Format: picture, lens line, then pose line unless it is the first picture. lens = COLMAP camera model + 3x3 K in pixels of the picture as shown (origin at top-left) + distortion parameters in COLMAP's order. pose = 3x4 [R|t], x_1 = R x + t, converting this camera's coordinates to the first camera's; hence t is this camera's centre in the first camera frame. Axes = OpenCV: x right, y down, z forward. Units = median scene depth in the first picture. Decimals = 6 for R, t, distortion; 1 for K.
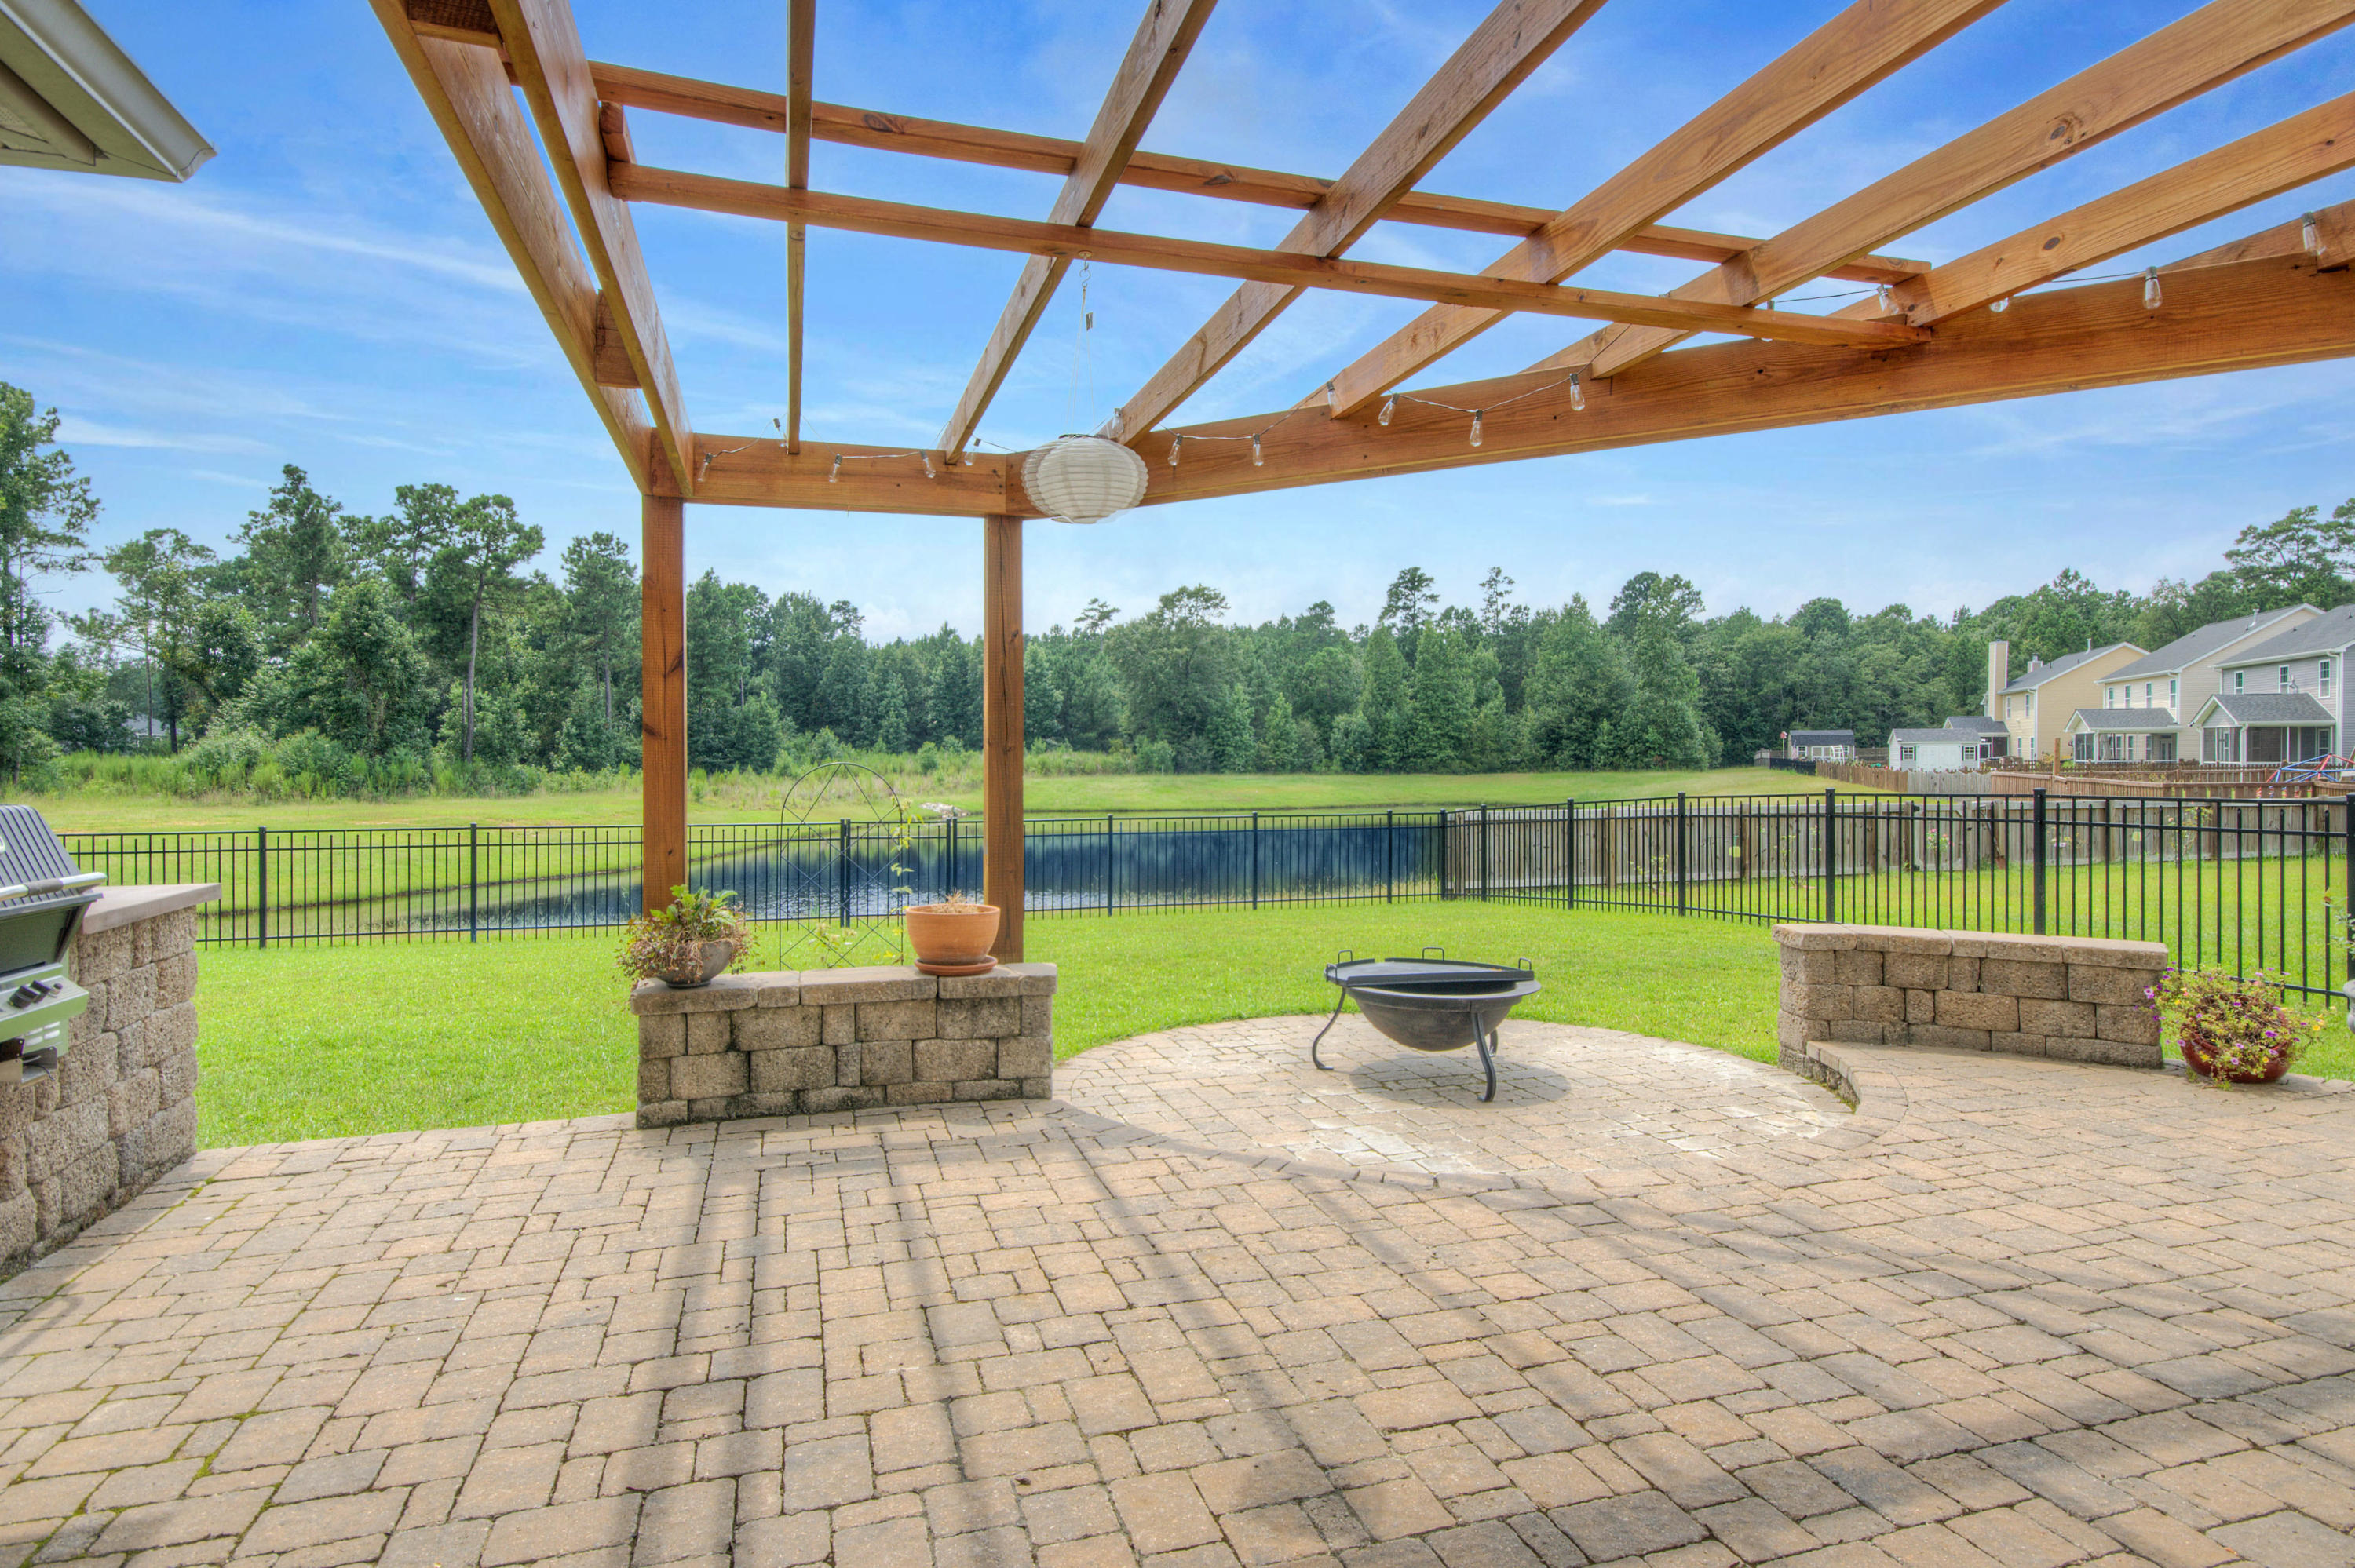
lens RADIAL K [[1293.7, 0, 1201.4], [0, 1293.7, 764.0], [0, 0, 1]] dist [0.008834, -0.001355]
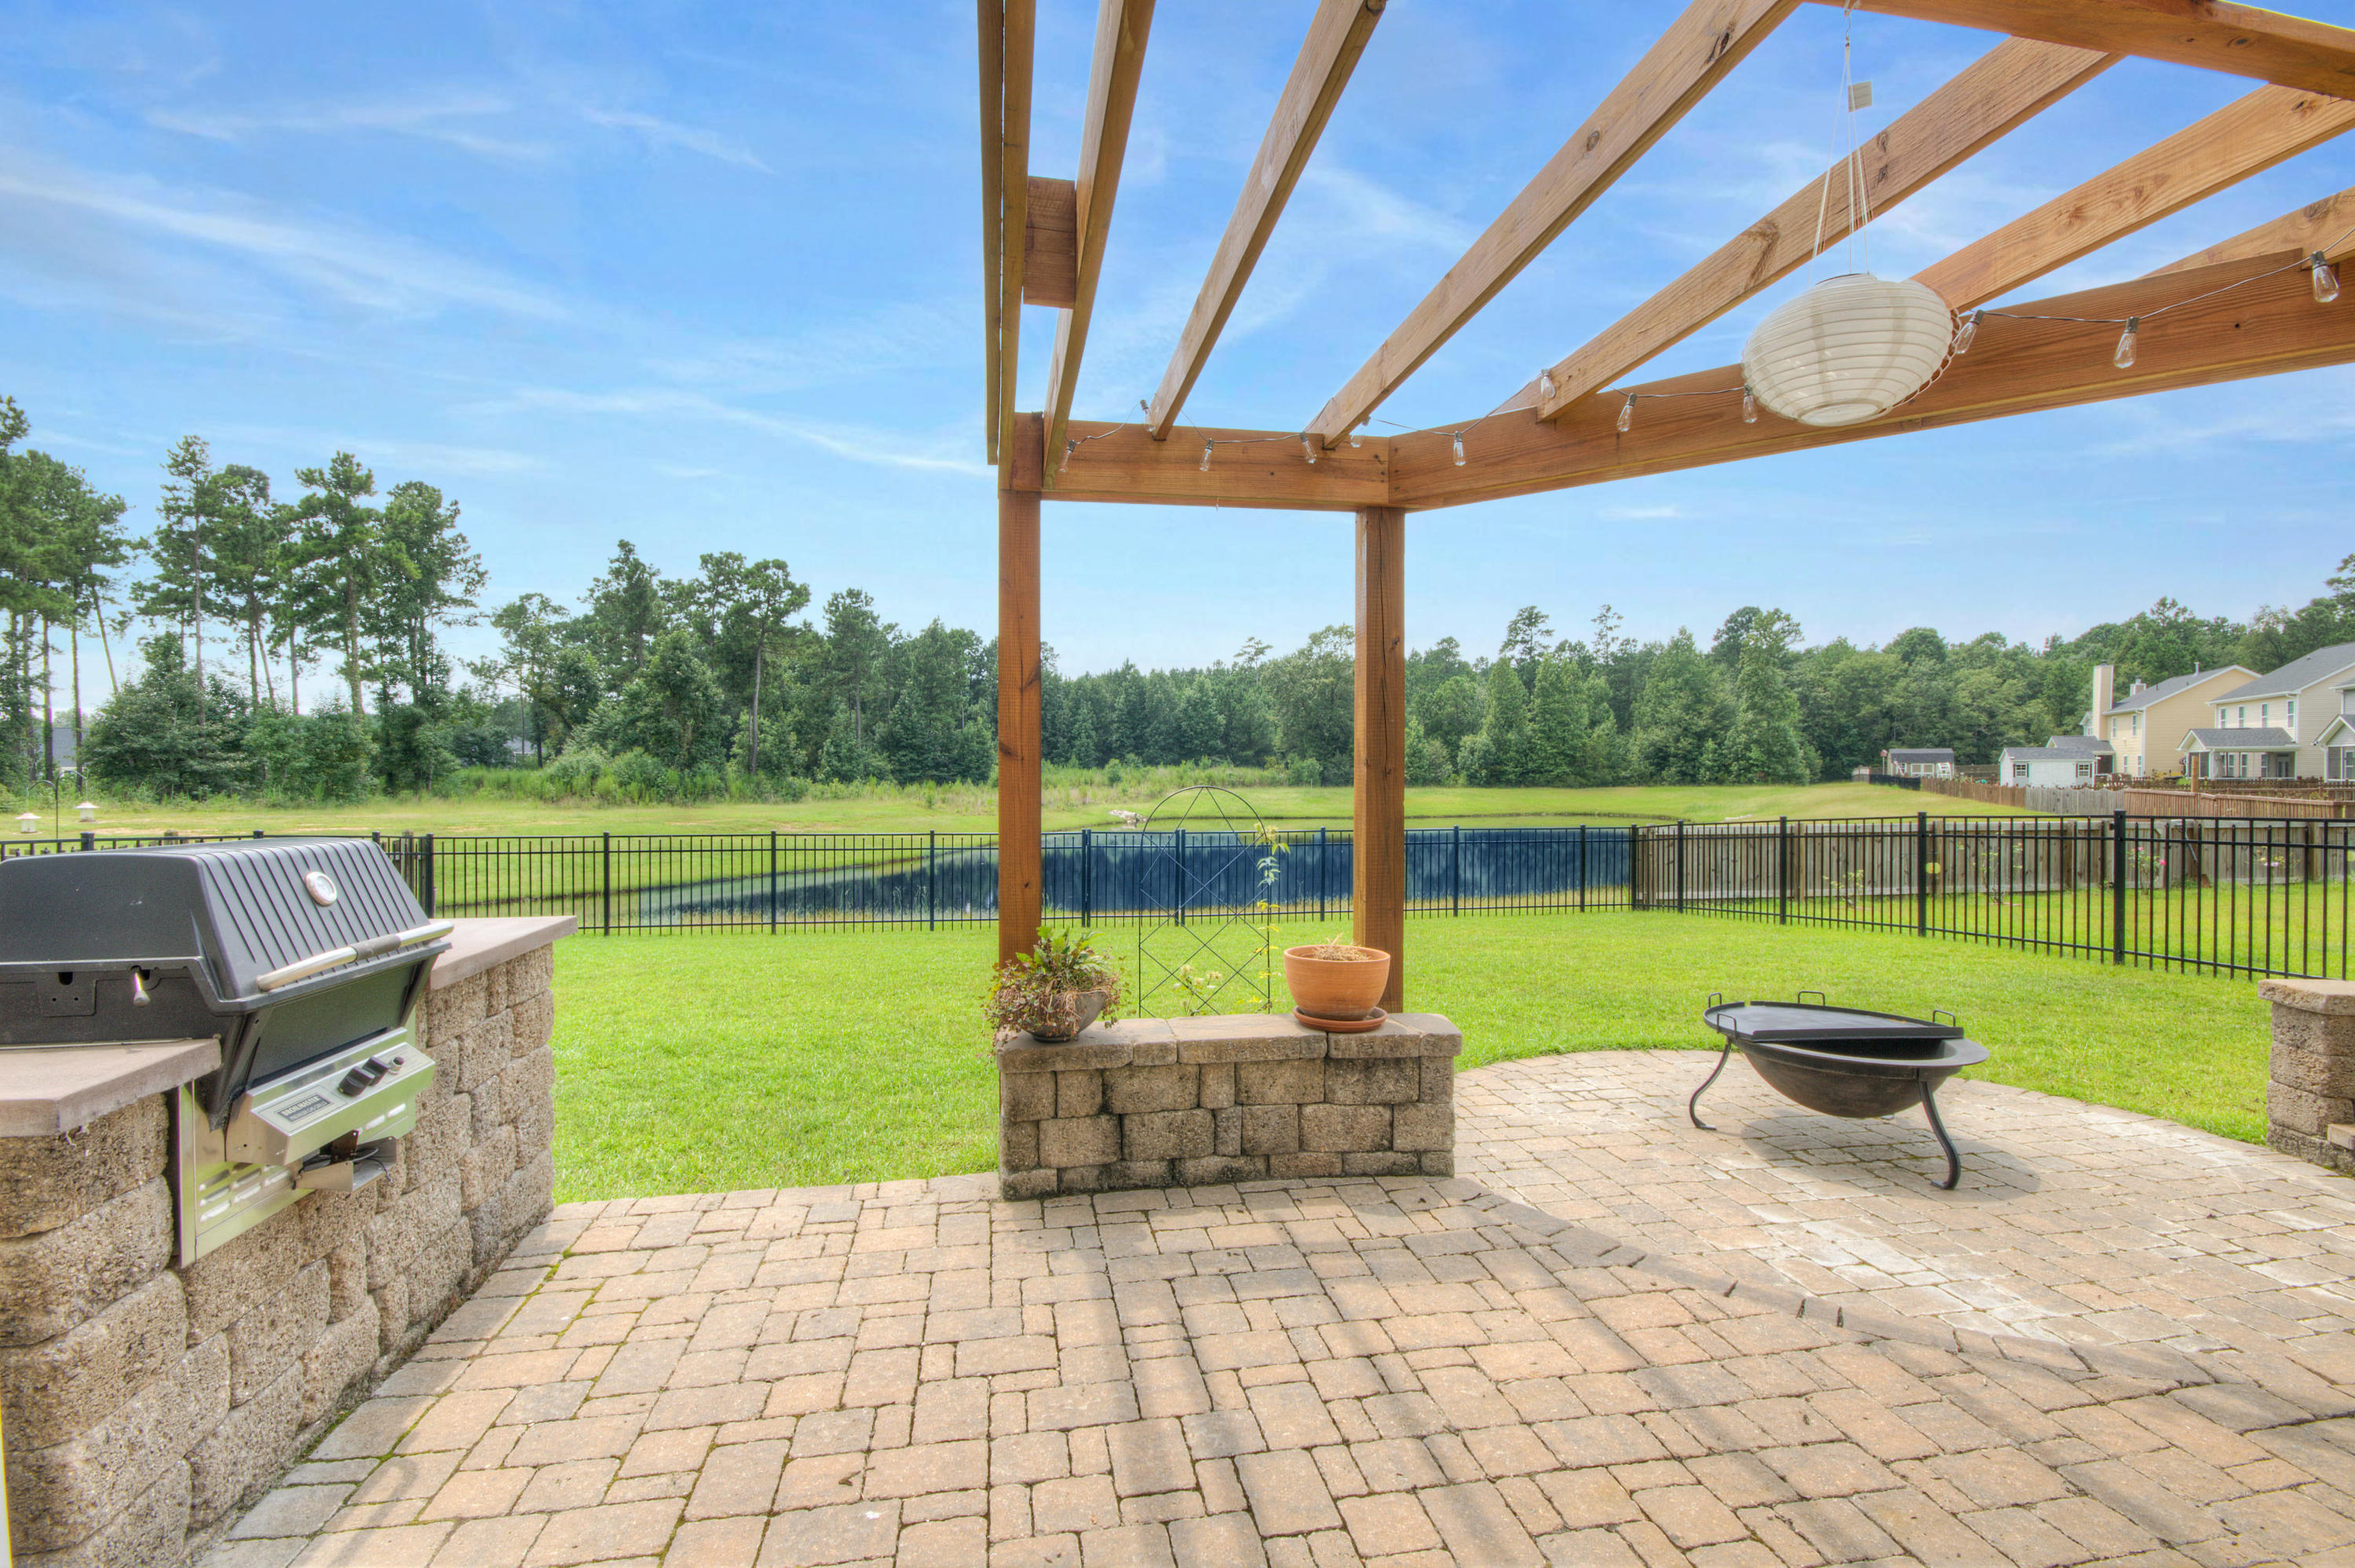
lens RADIAL K [[1088.1, 0, 1193.0], [0, 1088.1, 784.7], [0, 0, 1]] dist [0.005447, -0.006927]
pose [[0.991719, 0.003811, -0.128373, -0.178235], [-0.002934, 0.999971, 0.007014, -0.007127], [0.128396, -0.006579, 0.991701, 0.233958]]
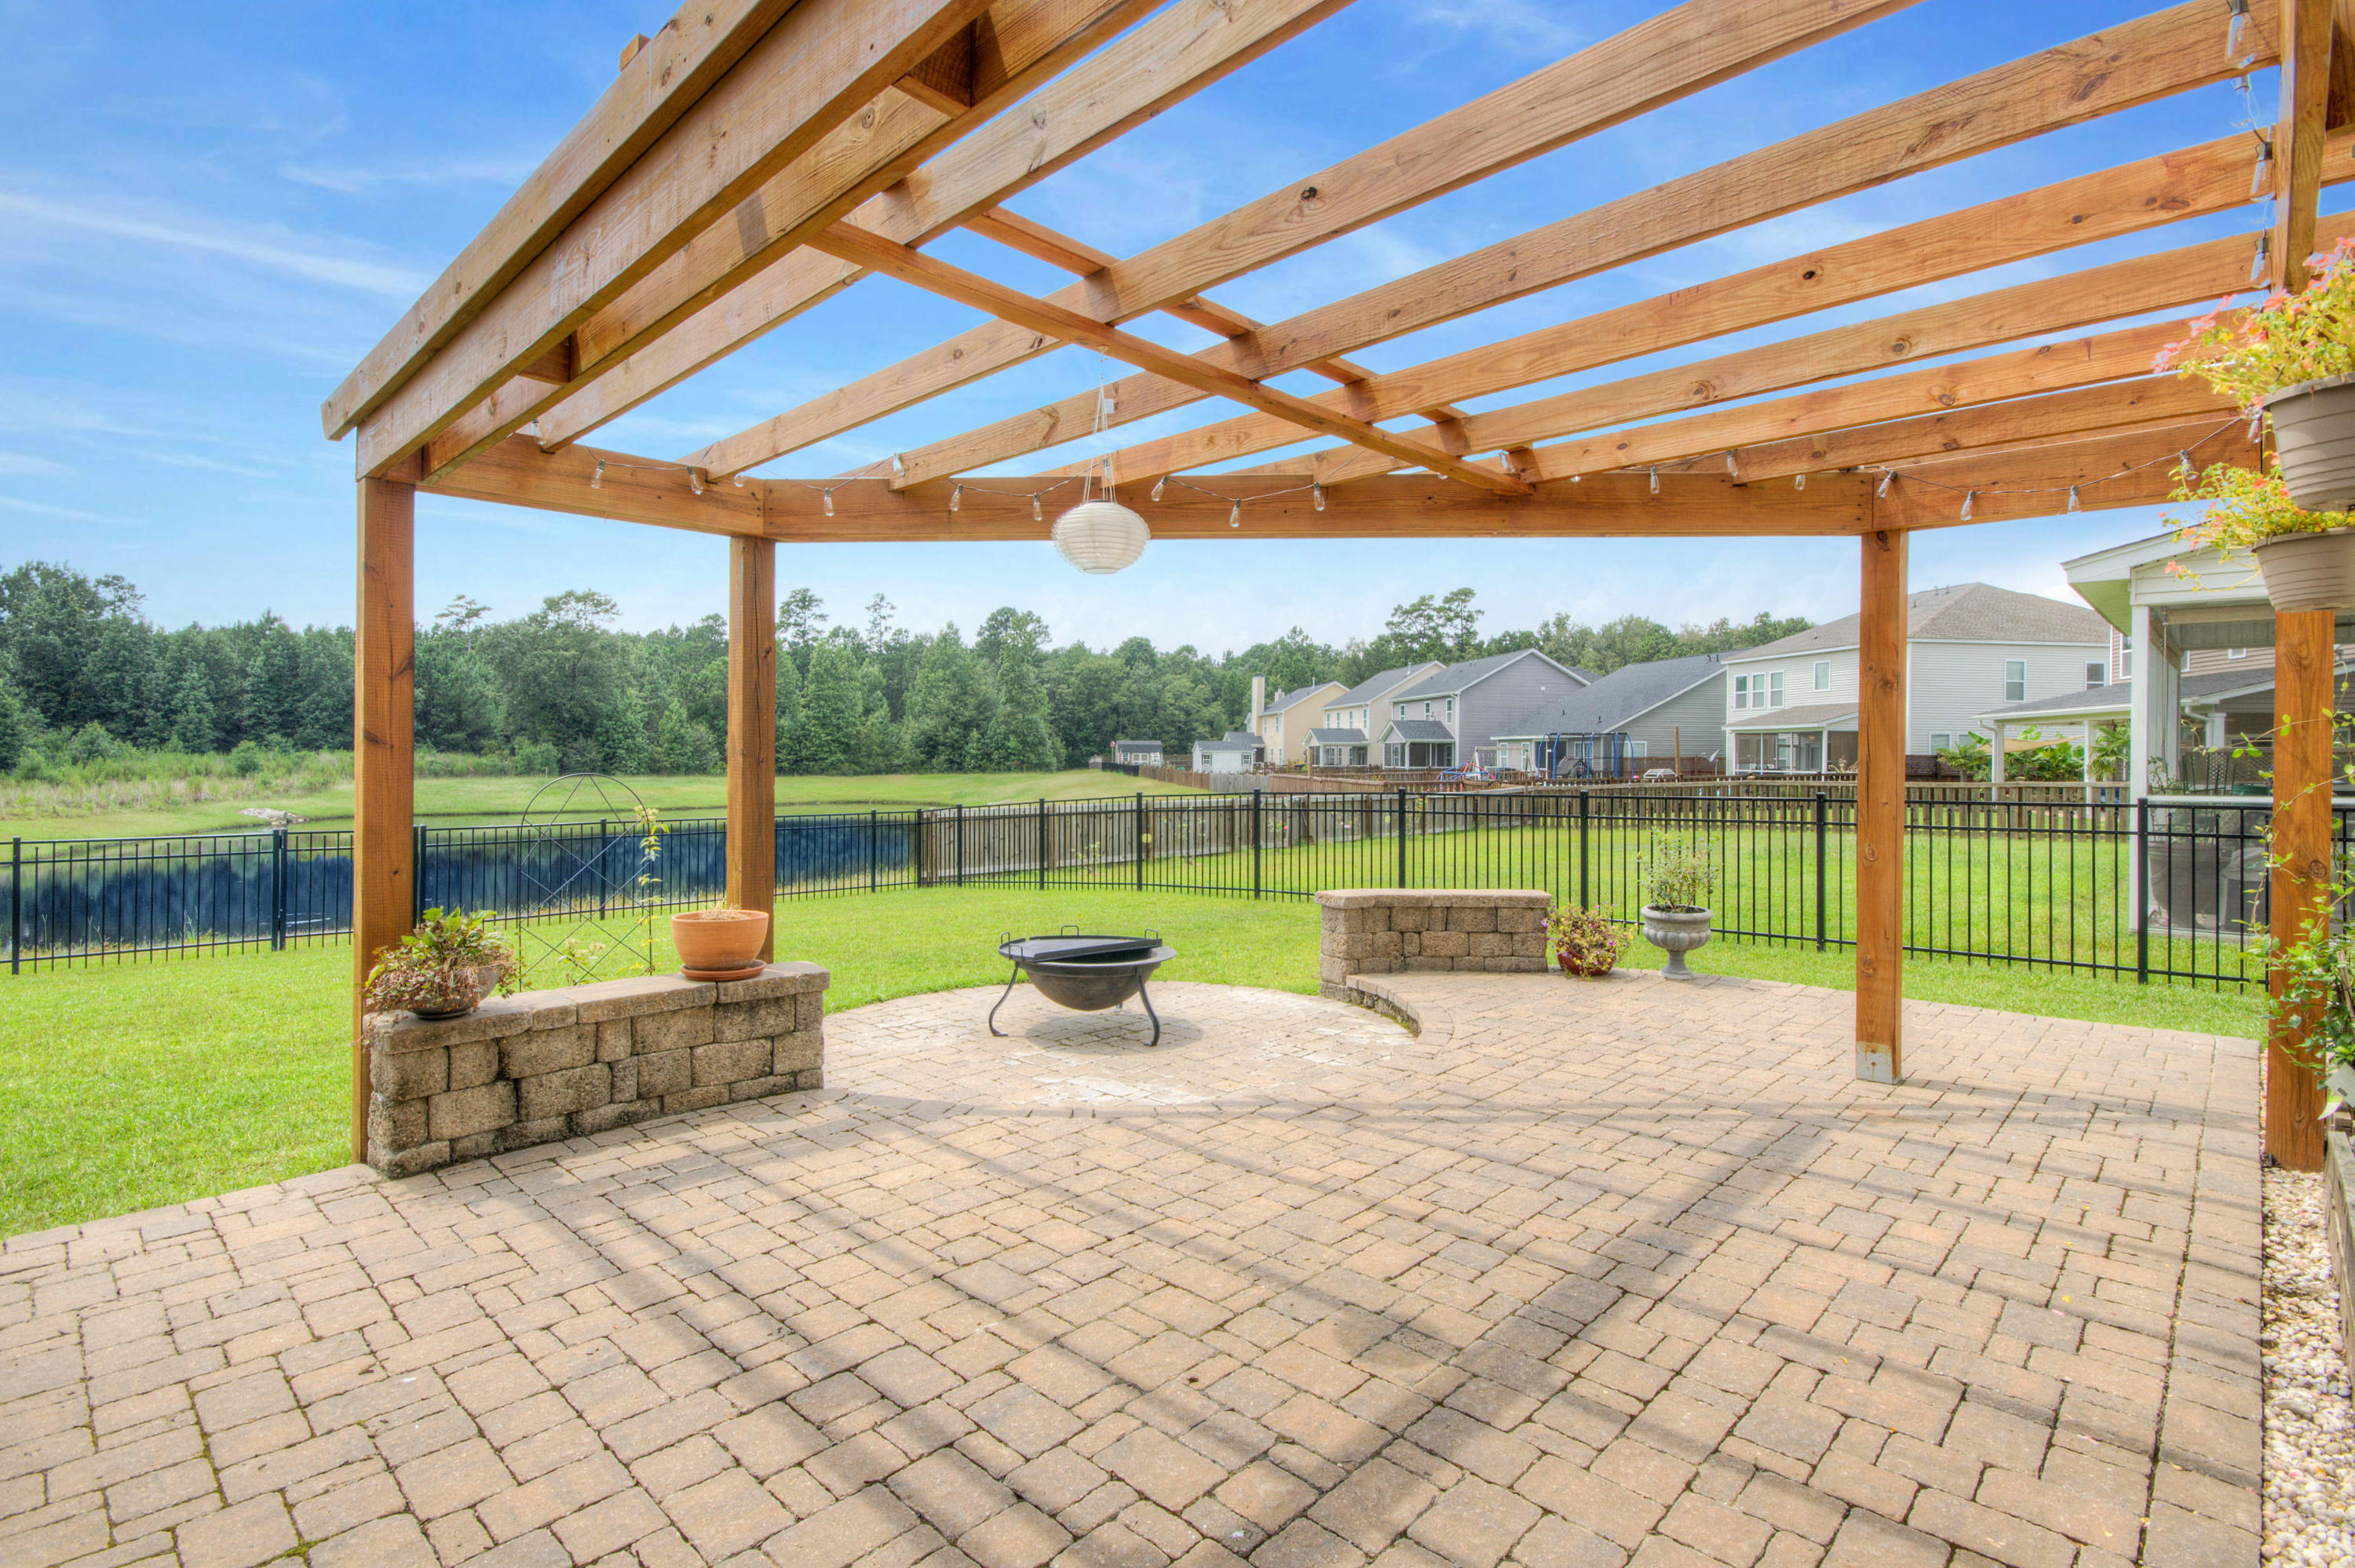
lens RADIAL K [[1128.6, 0, 1182.8], [0, 1128.6, 756.8], [0, 0, 1]] dist [-0.000639, -0.001717]
pose [[0.878231, 0.006218, 0.478197, -0.274671], [-0.002258, 0.999958, -0.008855, -0.006741], [-0.478232, 0.006697, 0.878208, 0.034410]]
